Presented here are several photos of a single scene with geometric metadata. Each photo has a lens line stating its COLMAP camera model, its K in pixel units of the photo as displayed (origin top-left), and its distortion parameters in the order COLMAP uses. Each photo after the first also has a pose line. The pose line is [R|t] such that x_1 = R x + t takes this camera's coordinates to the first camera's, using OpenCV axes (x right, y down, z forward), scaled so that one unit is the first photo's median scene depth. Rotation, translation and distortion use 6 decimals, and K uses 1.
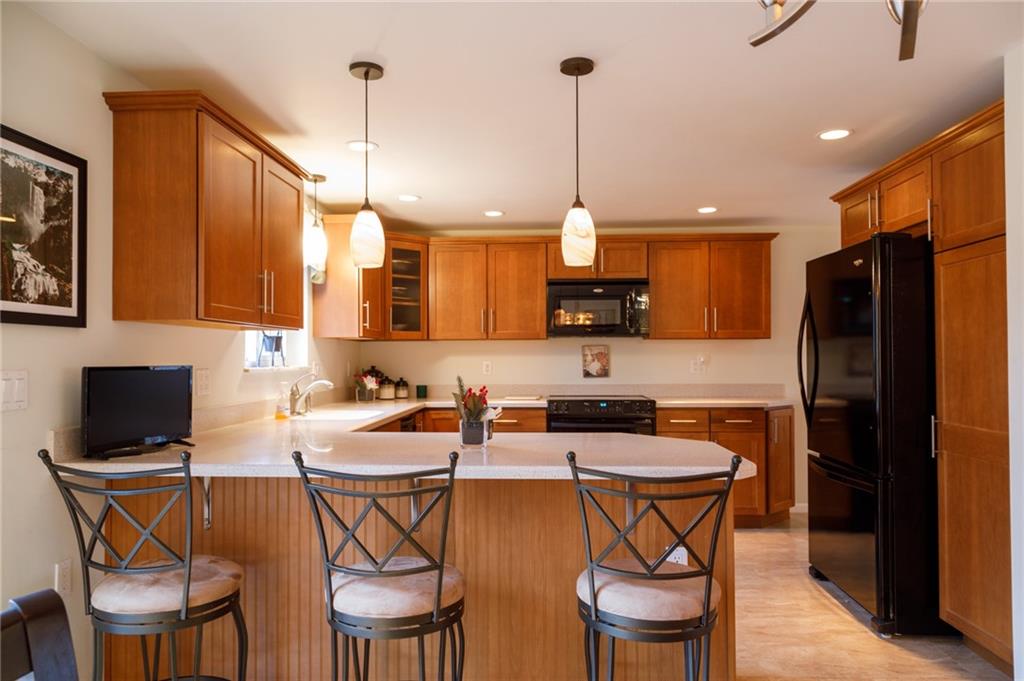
lens RADIAL K [[681.3, 0, 529.7], [0, 681.3, 343.7], [0, 0, 1]] dist [0.008973, 0.002691]
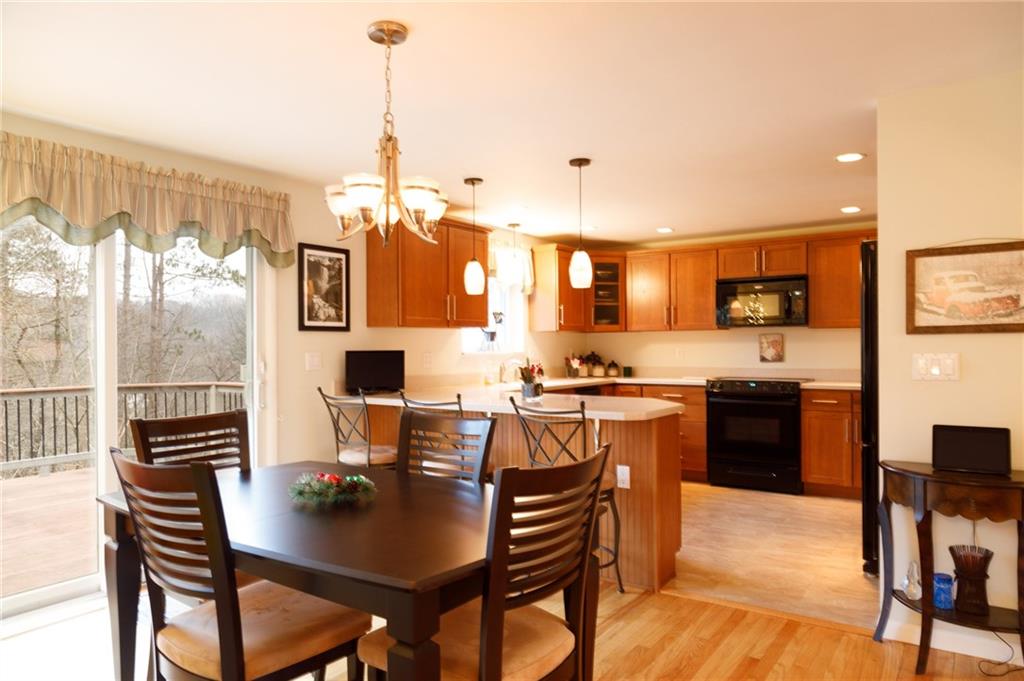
lens RADIAL K [[681.3, 0, 535.0], [0, 681.3, 339.8], [0, 0, 1]] dist [0.008973, 0.002691]
pose [[0.856571, -0.004608, -0.516008, 0.505757], [0.012514, 0.999852, 0.011844, -0.009187], [0.515877, -0.016603, 0.856502, -0.266794]]
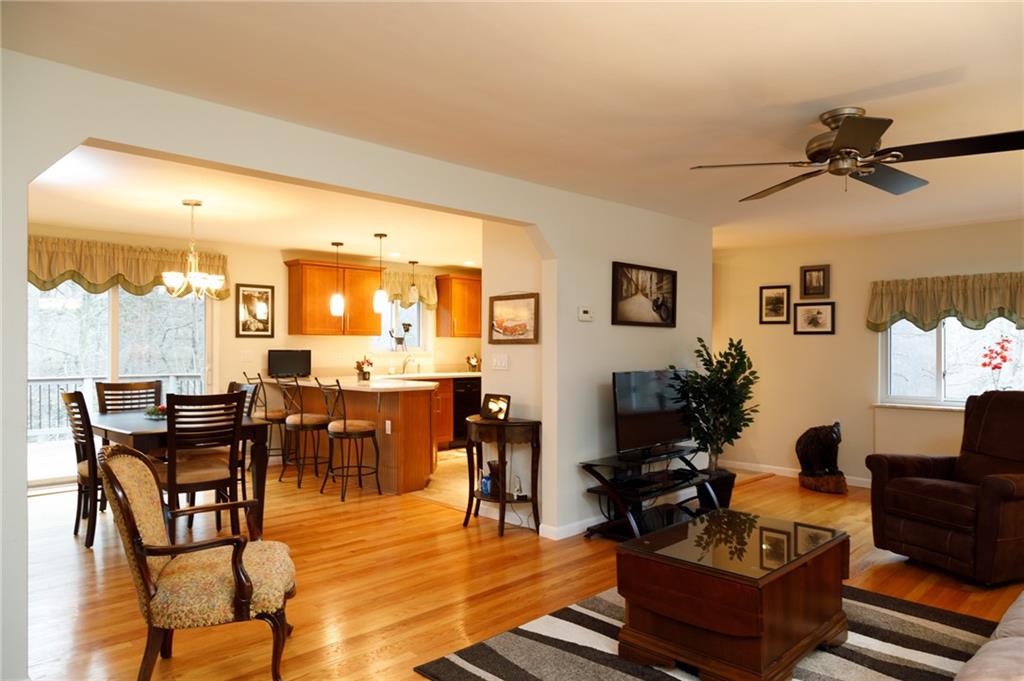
lens RADIAL K [[681.3, 0, 521.0], [0, 681.3, 344.5], [0, 0, 1]] dist [0.008973, 0.002691]
pose [[0.739391, 0.005957, -0.673250, 1.373912], [0.004779, 0.999889, 0.014096, -0.018324], [0.673259, -0.013640, 0.739281, -0.345552]]
